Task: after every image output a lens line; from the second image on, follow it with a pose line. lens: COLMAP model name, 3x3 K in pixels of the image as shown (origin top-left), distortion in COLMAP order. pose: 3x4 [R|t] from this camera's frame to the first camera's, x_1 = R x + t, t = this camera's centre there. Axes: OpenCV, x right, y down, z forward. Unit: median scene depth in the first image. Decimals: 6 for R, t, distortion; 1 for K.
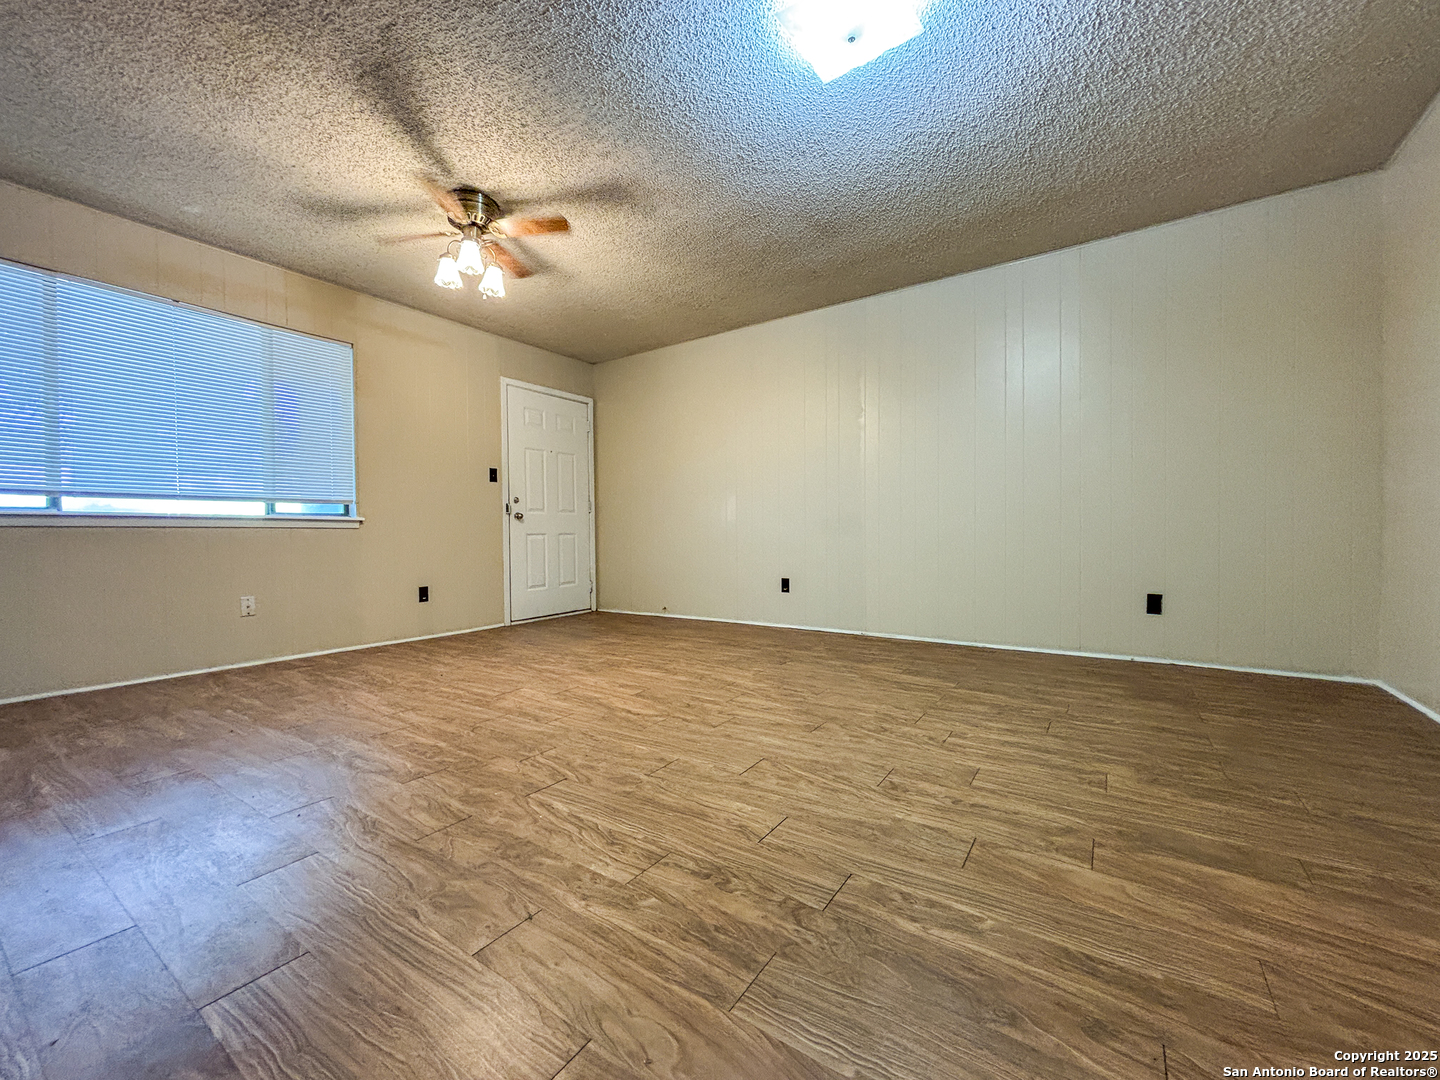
lens RADIAL K [[583.0, 0, 720.0], [0, 583.0, 540.0], [0, 0, 1]] dist [0.009019, -0.000062]
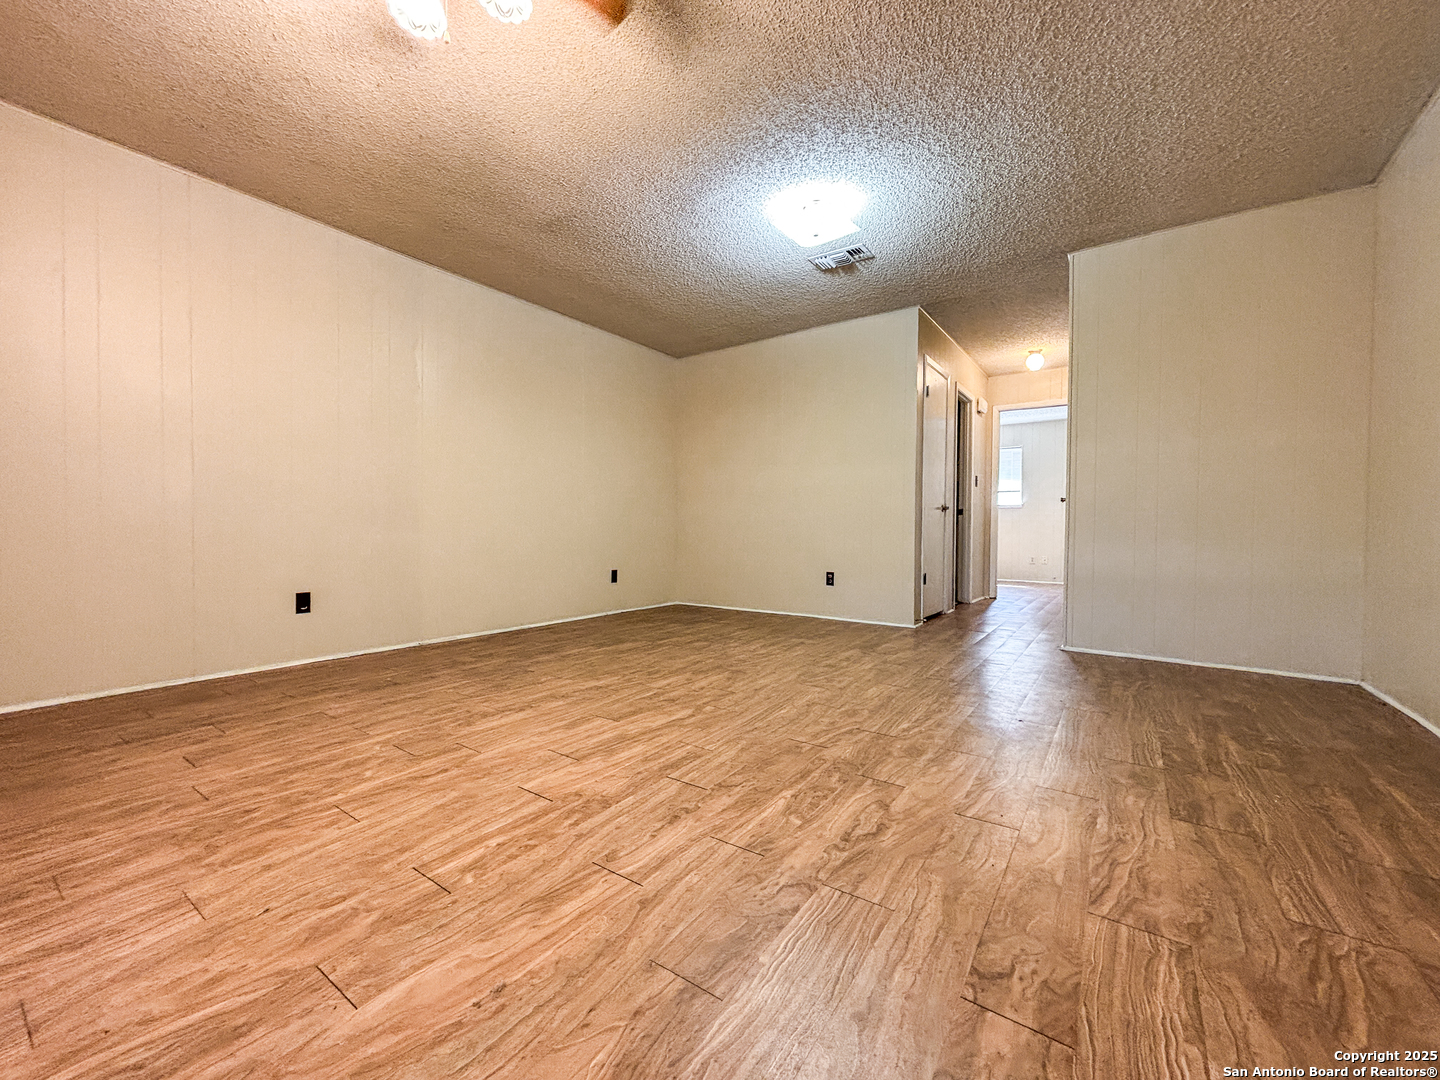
lens RADIAL K [[583.0, 0, 720.0], [0, 583.0, 540.0], [0, 0, 1]] dist [0.009019, -0.000062]
pose [[0.011133, -0.005972, 0.999920, -1.097851], [0.011673, 0.999915, 0.005842, 0.008485], [-0.999870, 0.011607, 0.011202, 0.949655]]
